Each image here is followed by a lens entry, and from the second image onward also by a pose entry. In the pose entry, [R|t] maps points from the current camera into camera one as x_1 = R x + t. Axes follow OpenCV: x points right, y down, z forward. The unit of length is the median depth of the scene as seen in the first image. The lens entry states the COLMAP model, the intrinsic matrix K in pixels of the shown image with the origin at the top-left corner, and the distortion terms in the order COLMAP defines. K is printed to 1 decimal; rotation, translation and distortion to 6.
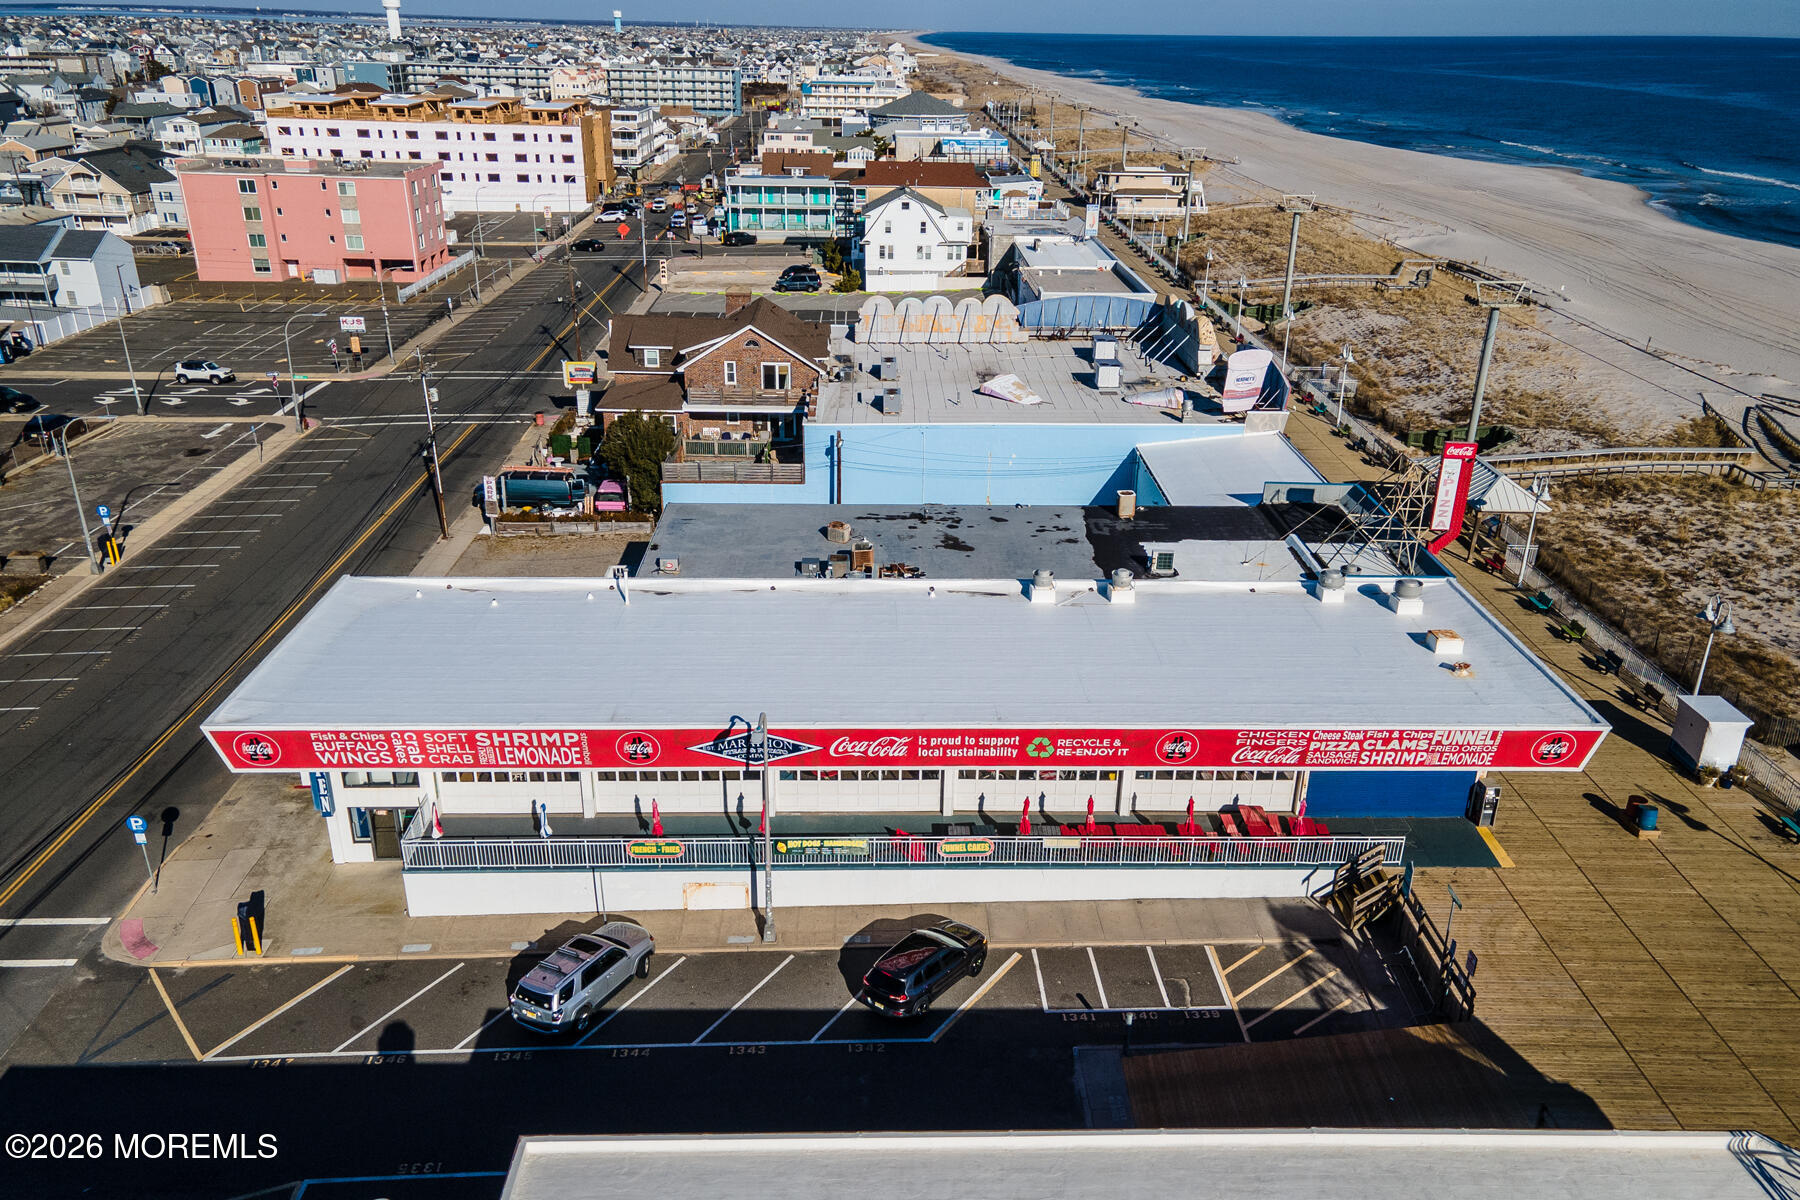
lens RADIAL K [[1350.9, 0, 902.7], [0, 1350.9, 632.3], [0, 0, 1]] dist [0.039238, -0.004009]
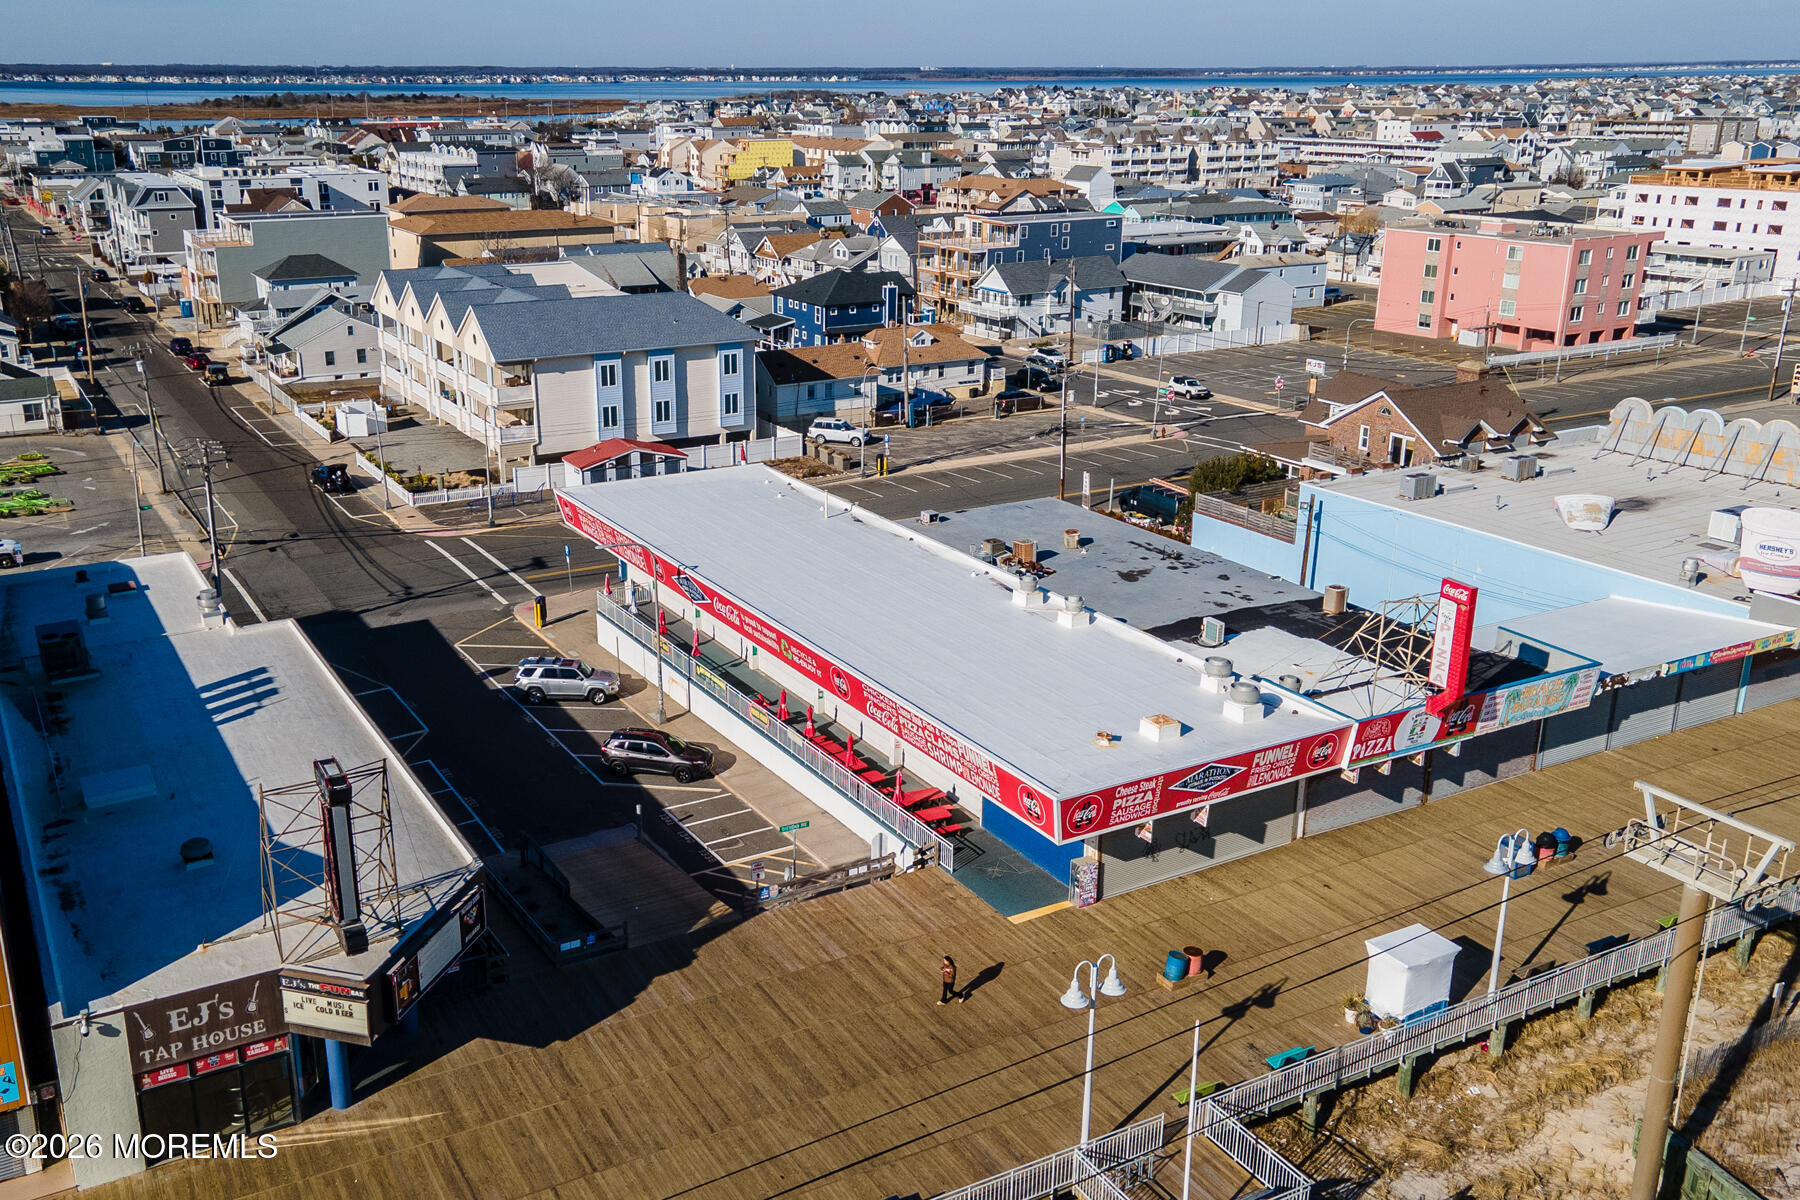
lens RADIAL K [[1620.6, 0, 811.6], [0, 1620.6, 595.9], [0, 0, 1]] dist [0.045786, 0.006973]
pose [[0.450397, 0.257148, -0.854995, 0.981161], [-0.353647, 0.930683, 0.093617, -0.078474], [0.819803, 0.260202, 0.510117, 0.161240]]
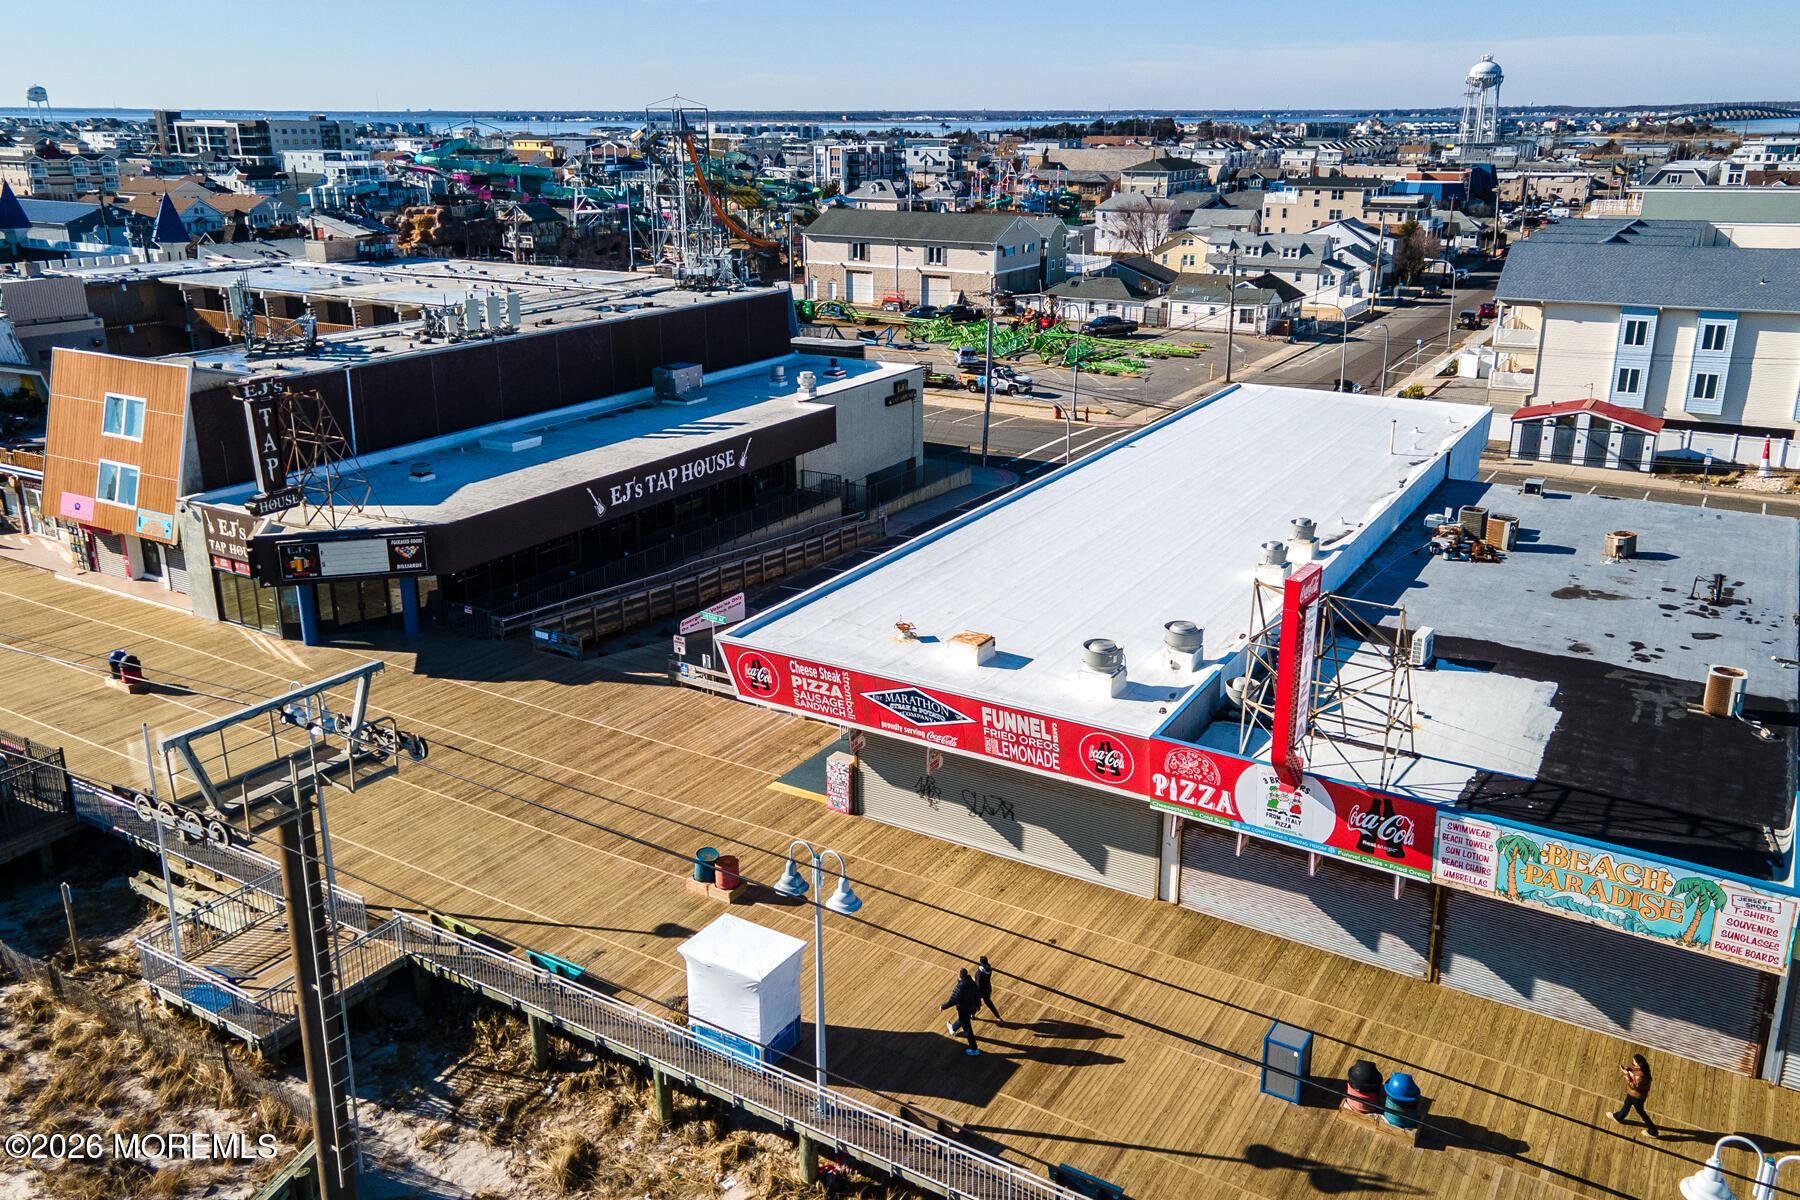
lens RADIAL K [[1434.4, 0, 902.8], [0, 1434.4, 529.8], [0, 0, 1]] dist [0.049261, -0.000558]
pose [[-0.548704, 0.213777, -0.808222, 0.824986], [-0.350281, 0.819017, 0.454438, -0.307135], [0.759096, 0.532457, -0.374517, 0.978051]]
